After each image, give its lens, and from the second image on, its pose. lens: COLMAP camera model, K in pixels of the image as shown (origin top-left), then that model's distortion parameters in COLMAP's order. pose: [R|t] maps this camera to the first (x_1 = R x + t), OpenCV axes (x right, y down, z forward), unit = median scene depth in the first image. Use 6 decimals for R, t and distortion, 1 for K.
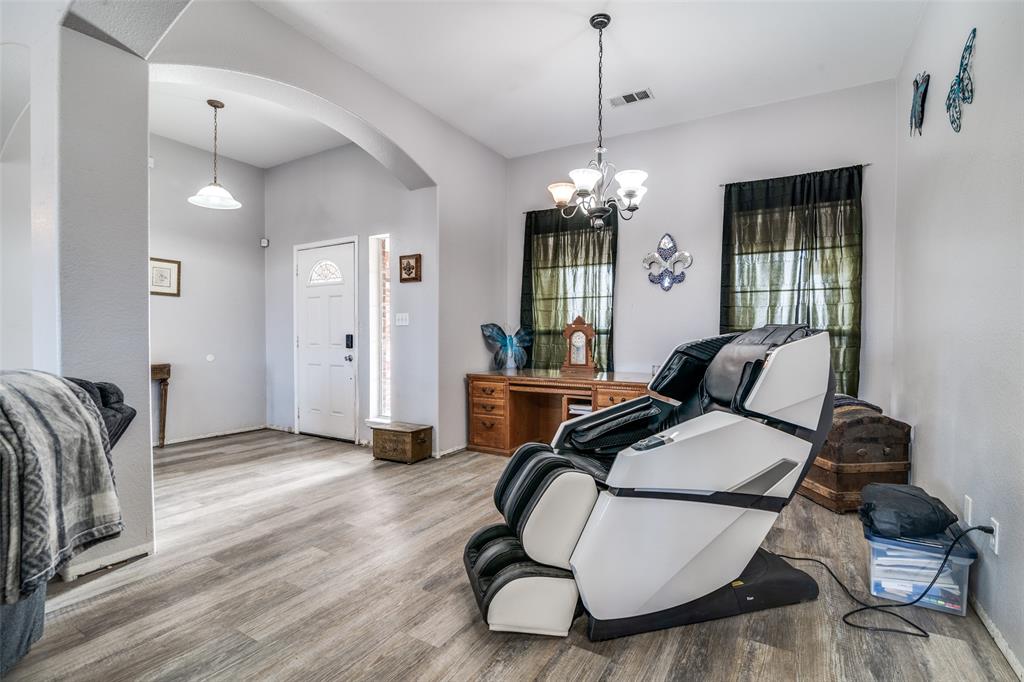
lens RADIAL K [[473.7, 0, 502.2], [0, 473.7, 342.8], [0, 0, 1]] dist [-0.001887, -0.000109]
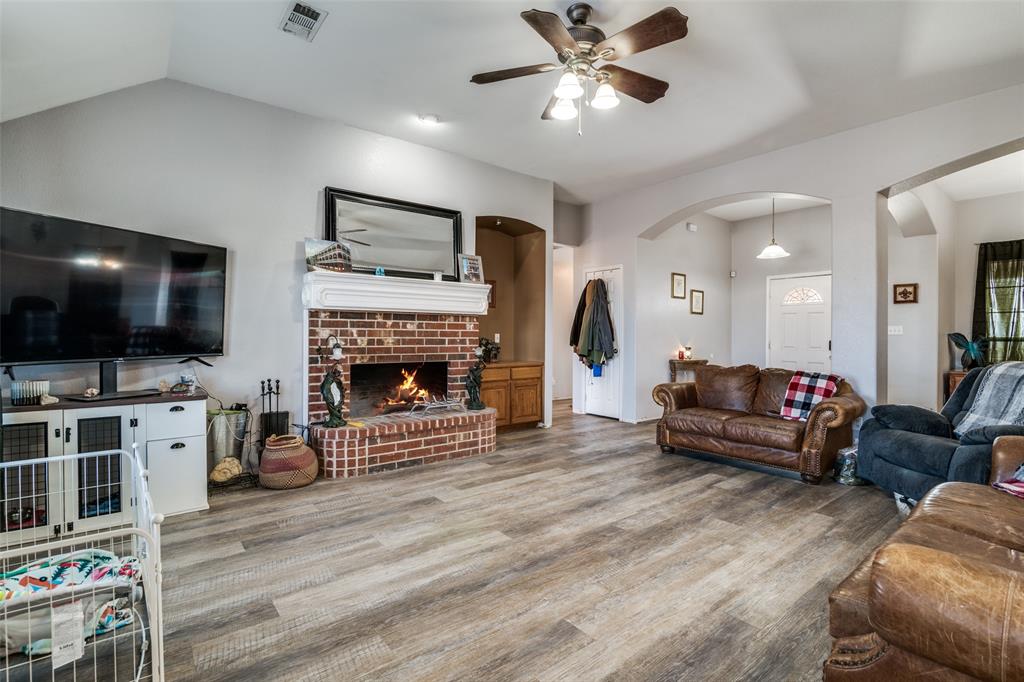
lens RADIAL K [[480.2, 0, 512.0], [0, 480.2, 341.0], [0, 0, 1]] dist [-0.019489, 0.000349]
pose [[0.945584, 0.004516, -0.325346, -0.759380], [-0.006368, 0.999969, -0.004628, -0.003466], [0.325315, 0.006448, 0.945584, -0.627861]]
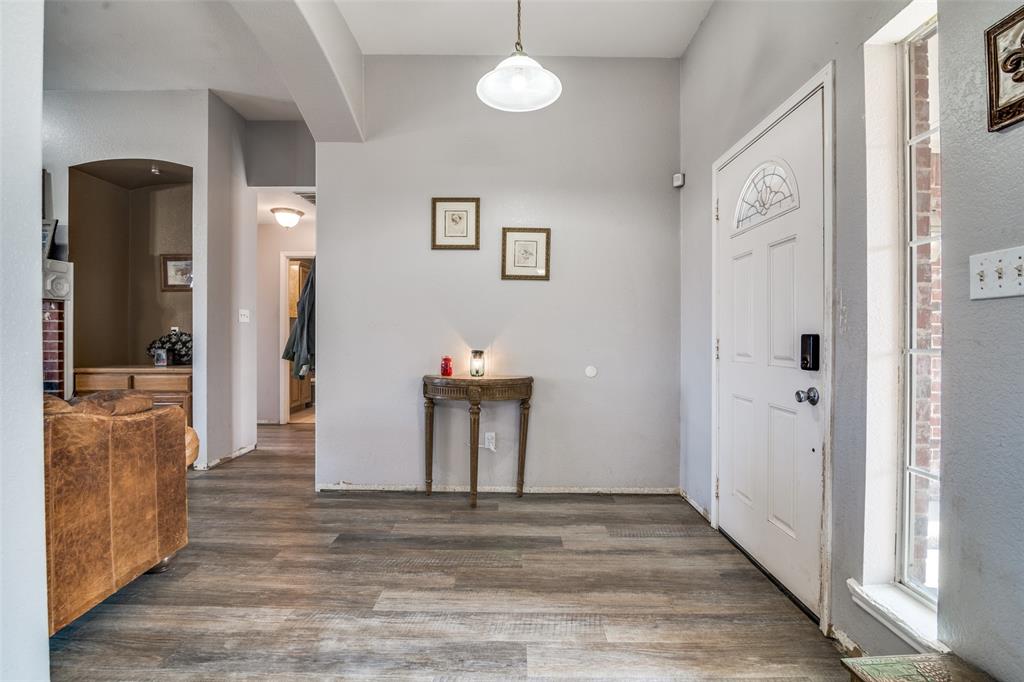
lens RADIAL K [[477.1, 0, 513.5], [0, 477.1, 338.8], [0, 0, 1]] dist [-0.019525, 0.000146]
pose [[0.532296, 0.003097, -0.846553, -0.126219], [-0.014174, 0.999886, -0.005255, -0.008361], [0.846440, 0.014796, 0.532279, 0.592832]]
